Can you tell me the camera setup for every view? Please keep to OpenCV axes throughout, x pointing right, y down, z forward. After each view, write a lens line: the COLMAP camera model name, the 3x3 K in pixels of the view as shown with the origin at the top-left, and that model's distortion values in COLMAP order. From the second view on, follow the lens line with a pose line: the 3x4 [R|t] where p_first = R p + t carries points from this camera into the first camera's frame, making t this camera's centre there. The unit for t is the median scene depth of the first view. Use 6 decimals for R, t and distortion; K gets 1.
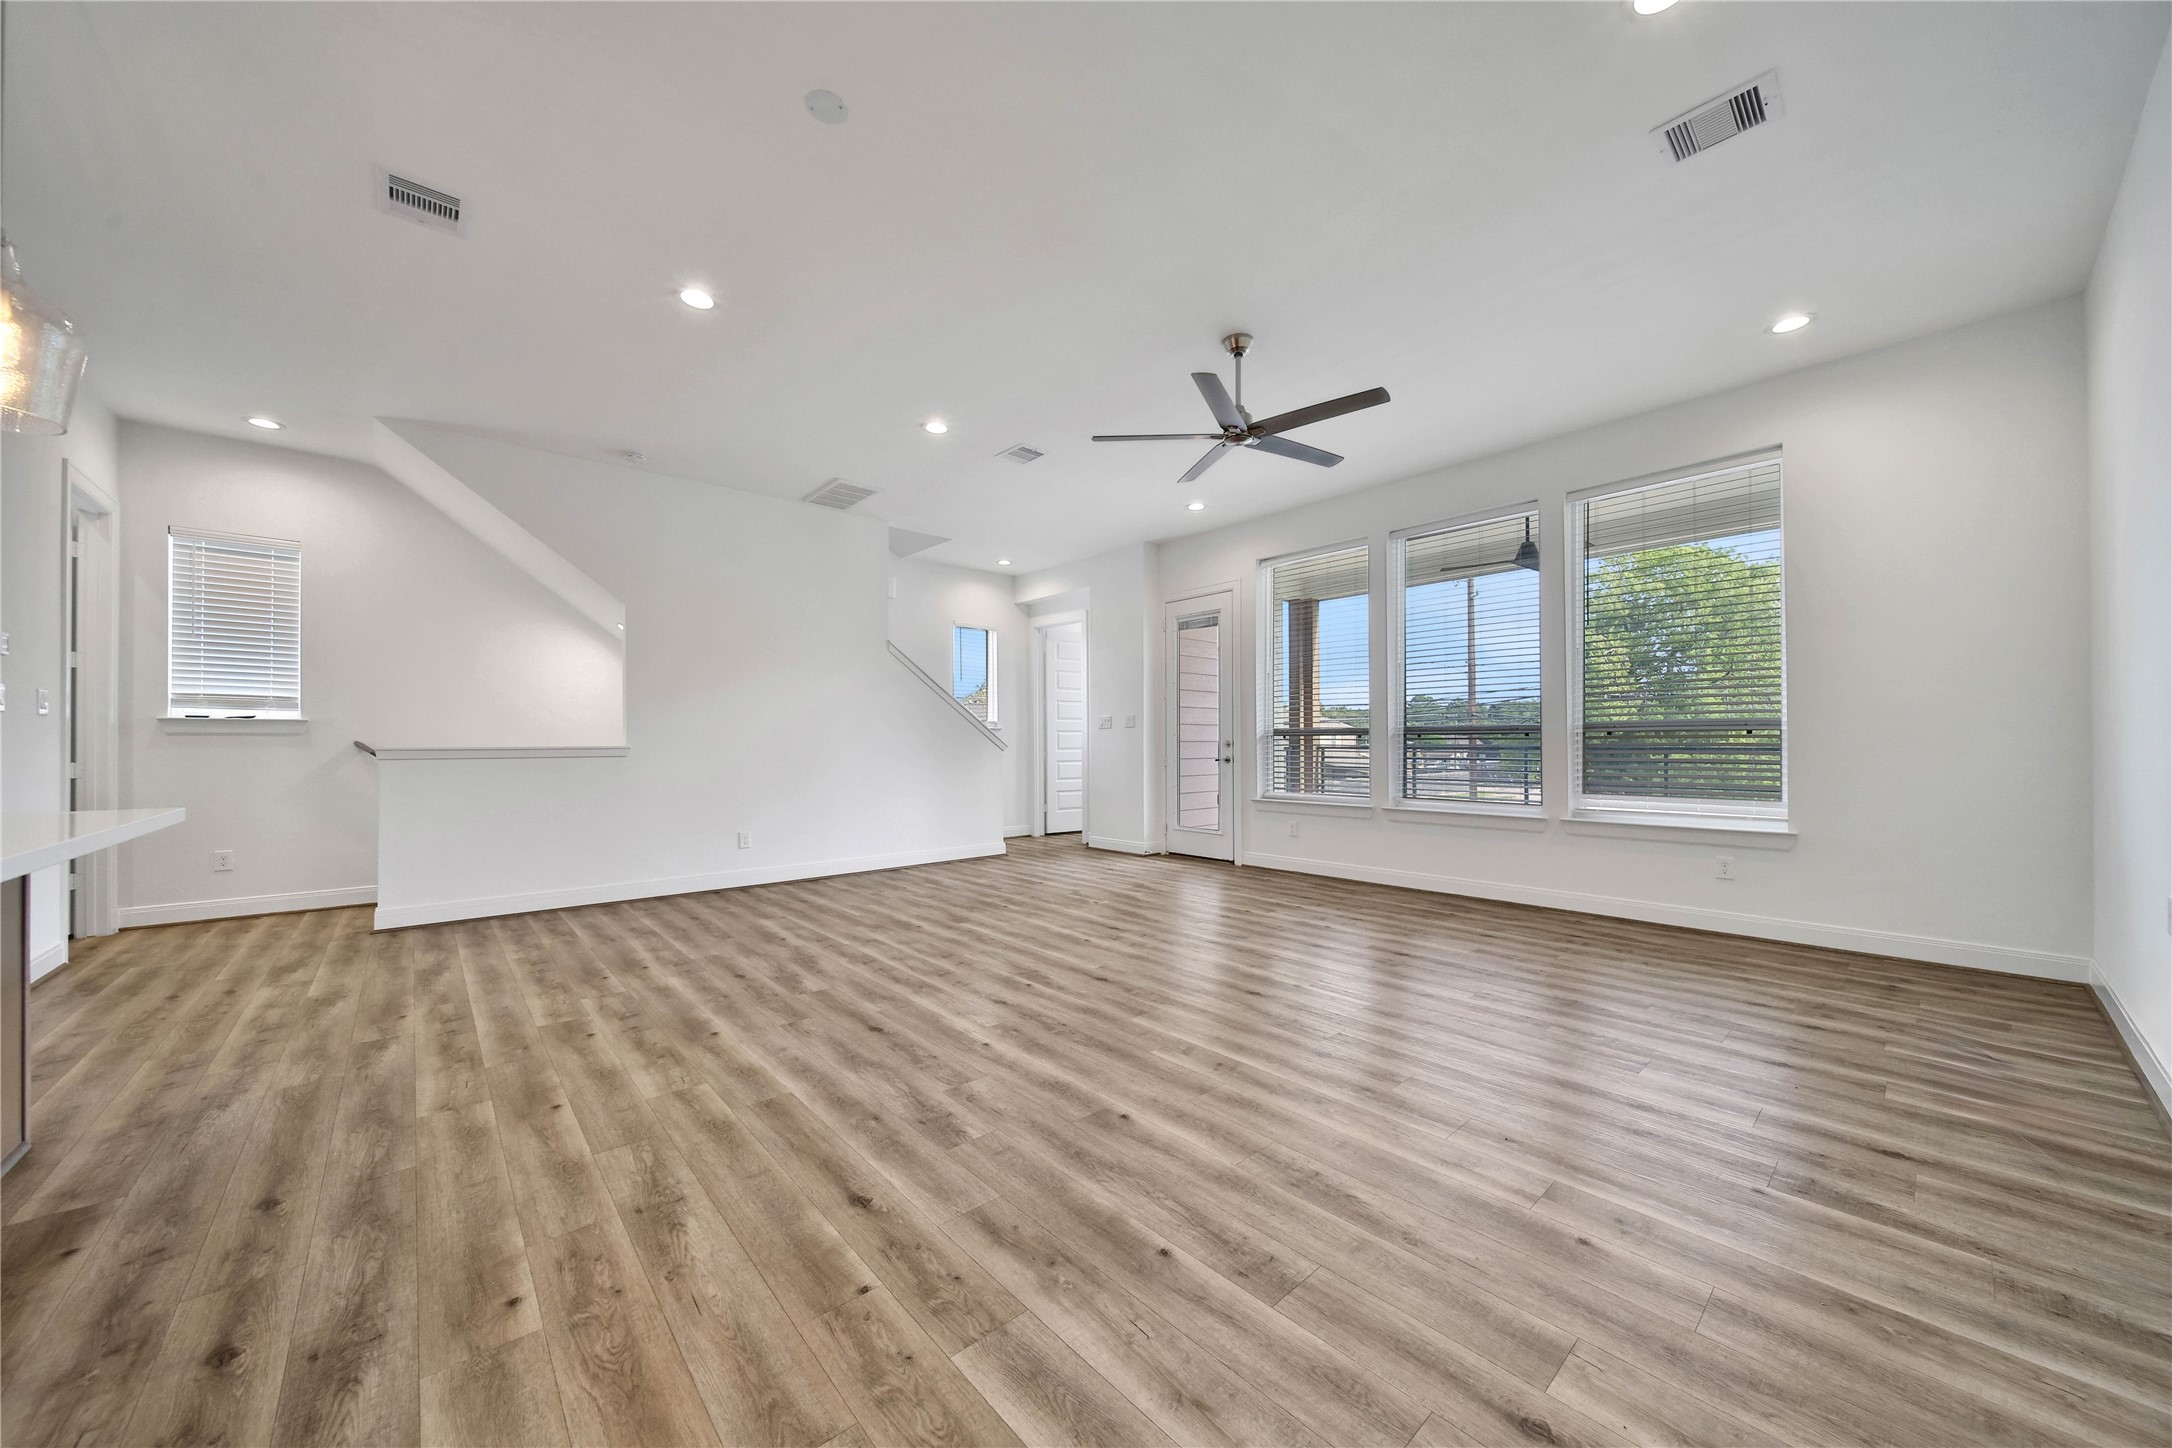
lens RADIAL K [[760.5, 0, 1080.9], [0, 760.5, 733.4], [0, 0, 1]] dist [0.000667, -0.001869]
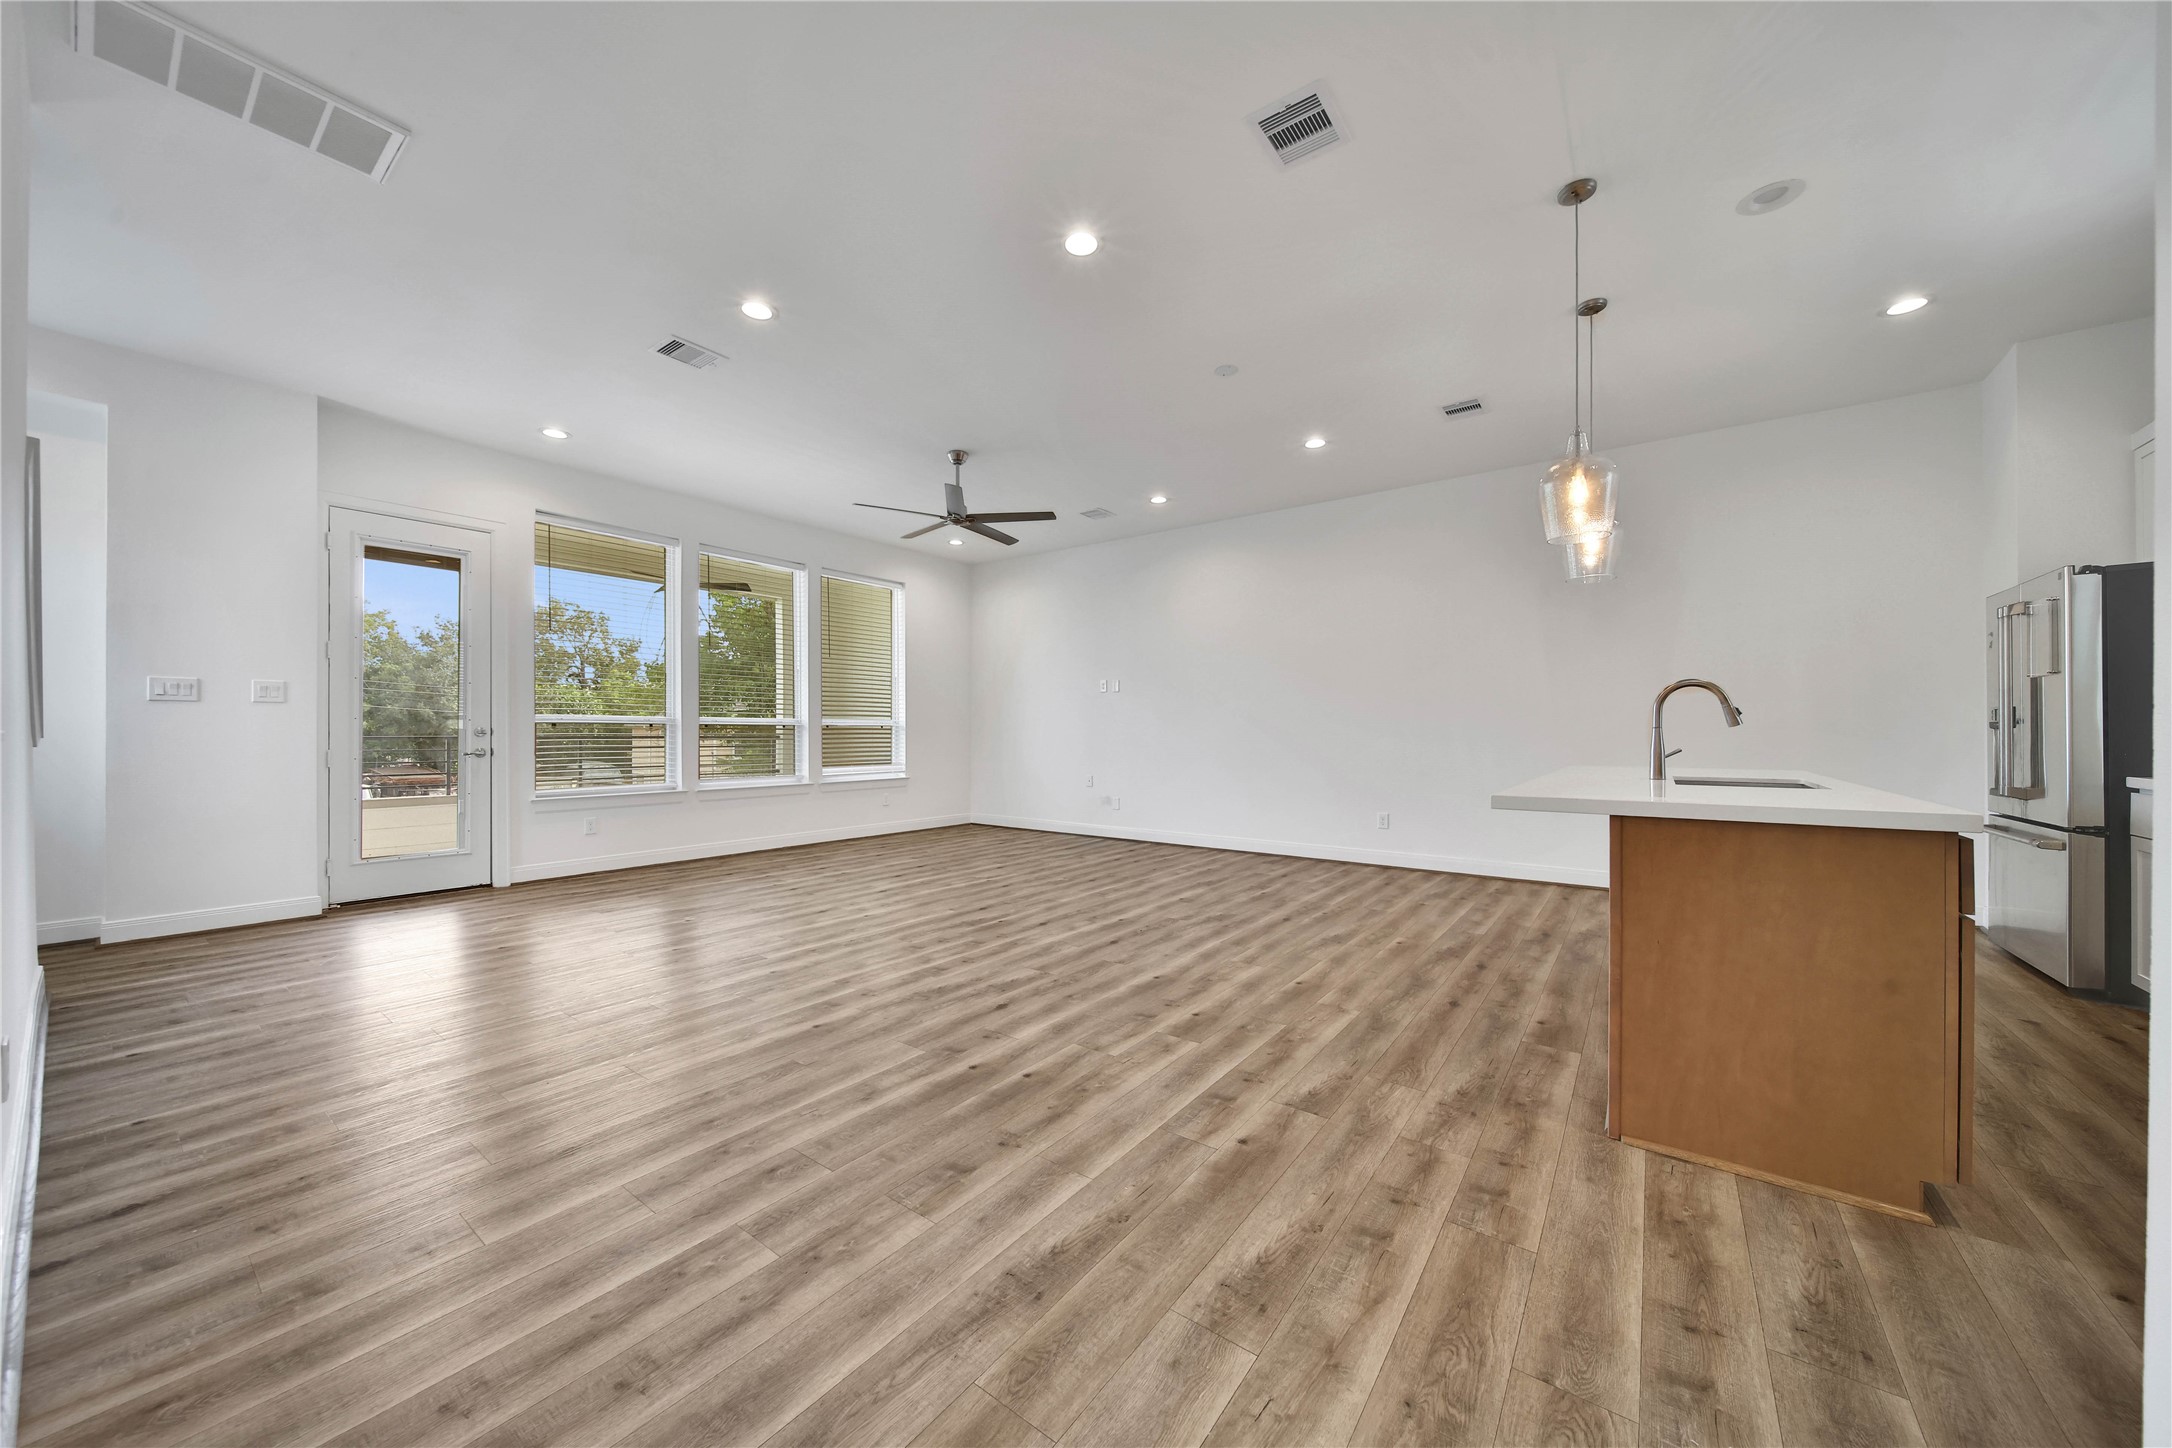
lens RADIAL K [[760.5, 0, 1080.9], [0, 760.5, 733.4], [0, 0, 1]] dist [0.000667, -0.001869]
pose [[-0.203100, 0.003268, 0.979153, -1.512926], [-0.013025, 0.999897, -0.006039, 0.025749], [-0.979071, -0.013980, -0.203037, 1.278637]]
